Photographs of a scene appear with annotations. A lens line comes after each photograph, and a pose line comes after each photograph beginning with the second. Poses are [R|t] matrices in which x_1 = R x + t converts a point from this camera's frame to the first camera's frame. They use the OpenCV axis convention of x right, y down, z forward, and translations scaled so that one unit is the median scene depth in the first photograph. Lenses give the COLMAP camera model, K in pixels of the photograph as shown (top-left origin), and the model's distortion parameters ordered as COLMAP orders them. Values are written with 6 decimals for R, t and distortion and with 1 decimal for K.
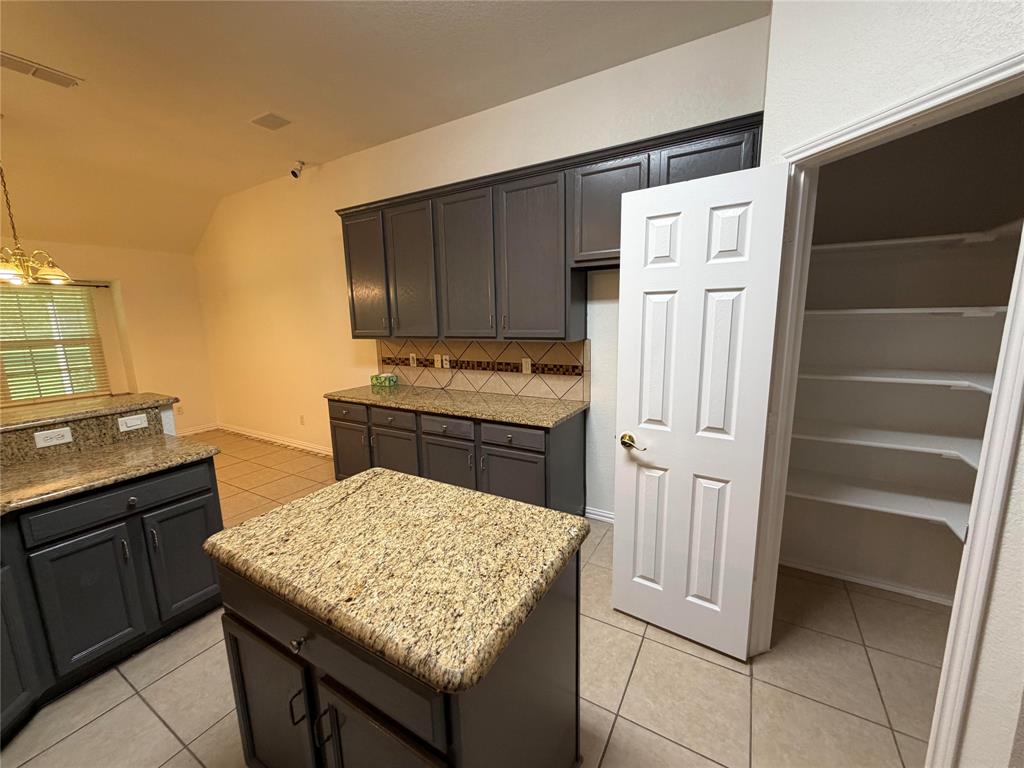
lens RADIAL K [[406.7, 0, 511.4], [0, 406.7, 386.4], [0, 0, 1]] dist [0.000953, -0.001513]
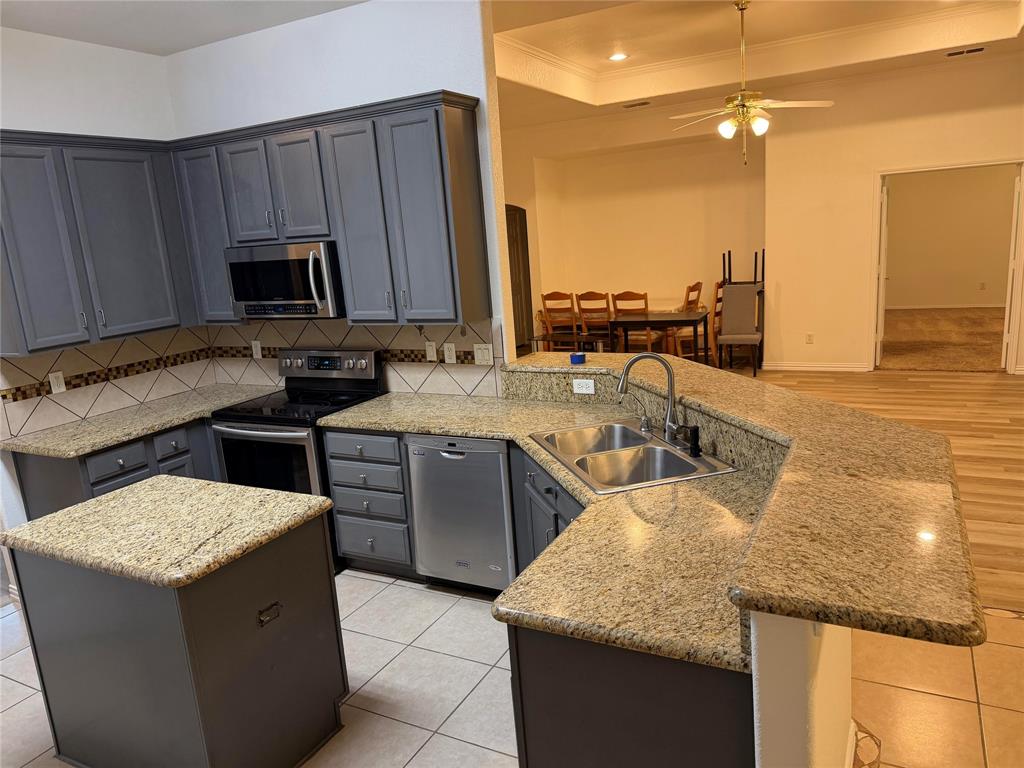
lens RADIAL K [[733.2, 0, 519.6], [0, 733.2, 381.9], [0, 0, 1]] dist [0.052508, -0.062642]
pose [[-0.994524, 0.102489, -0.020456, -0.516459], [0.087708, 0.924923, 0.369898, -0.287226], [0.056831, 0.366078, -0.928847, 1.168815]]
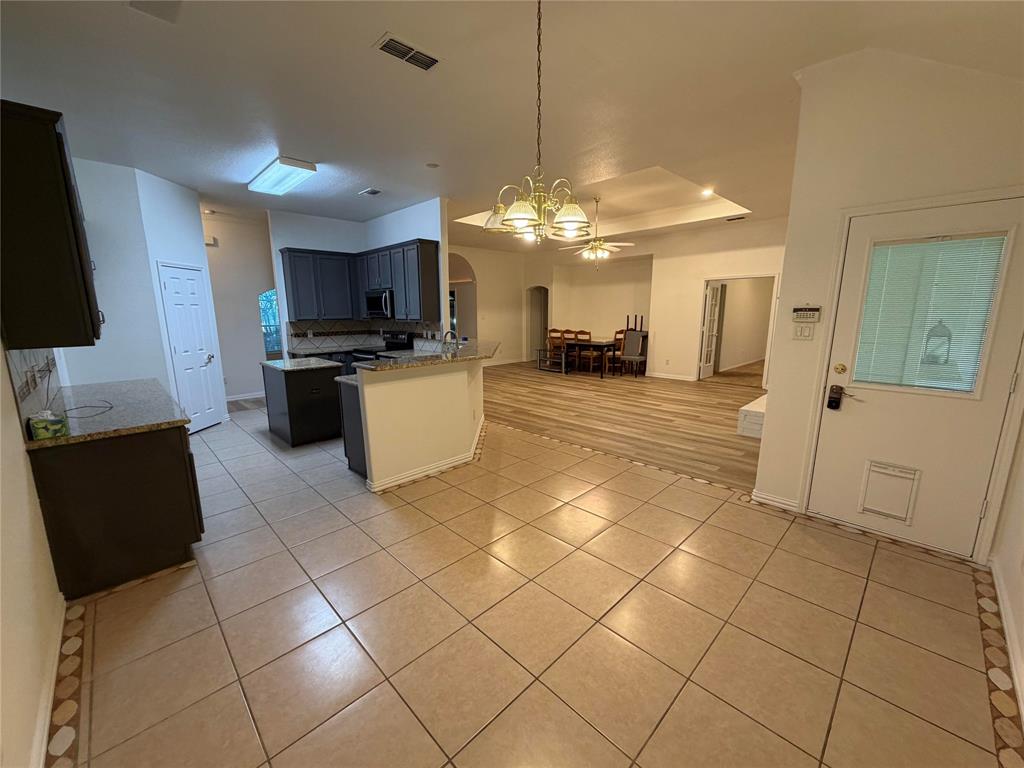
lens RADIAL K [[406.7, 0, 508.8], [0, 406.7, 384.7], [0, 0, 1]] dist [0.000953, -0.001513]
pose [[-0.962382, -0.019519, 0.270997, -1.343554], [0.076060, 0.938182, 0.337683, -0.261402], [-0.260836, 0.345592, -0.901405, 1.663808]]
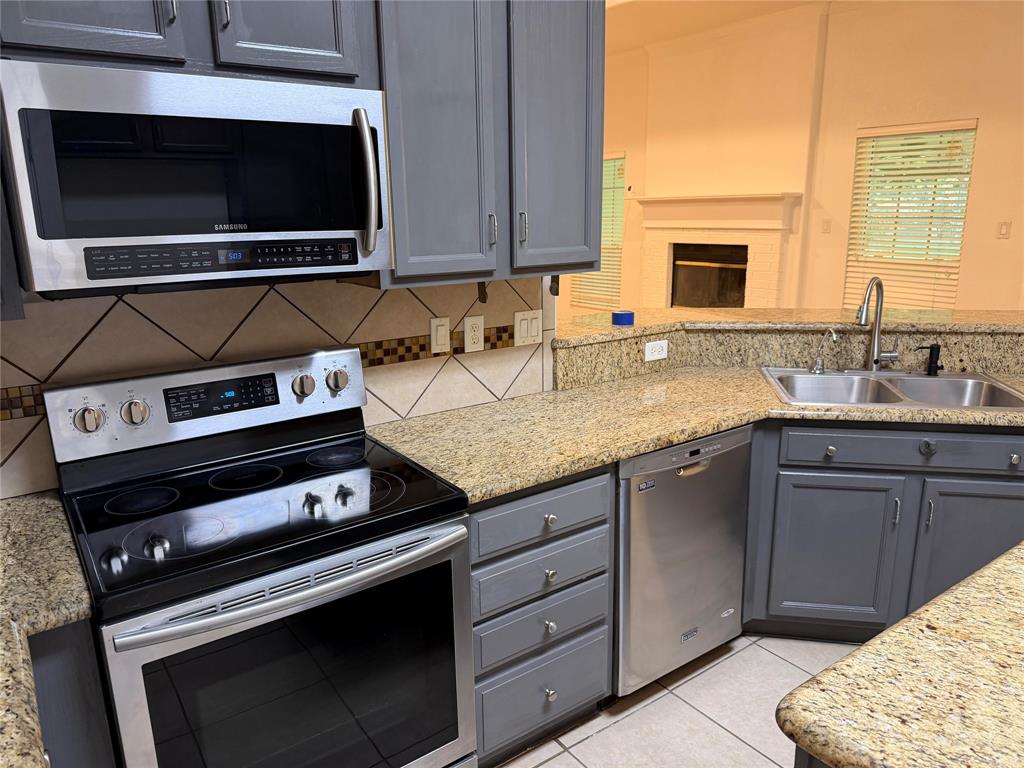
lens RADIAL K [[733.2, 0, 519.9], [0, 733.2, 386.6], [0, 0, 1]] dist [0.052508, -0.062642]
pose [[-0.399402, 0.246632, -0.882978, 0.271587], [-0.134342, 0.936992, 0.322487, -0.053341], [0.906879, 0.247423, -0.341104, 0.207659]]
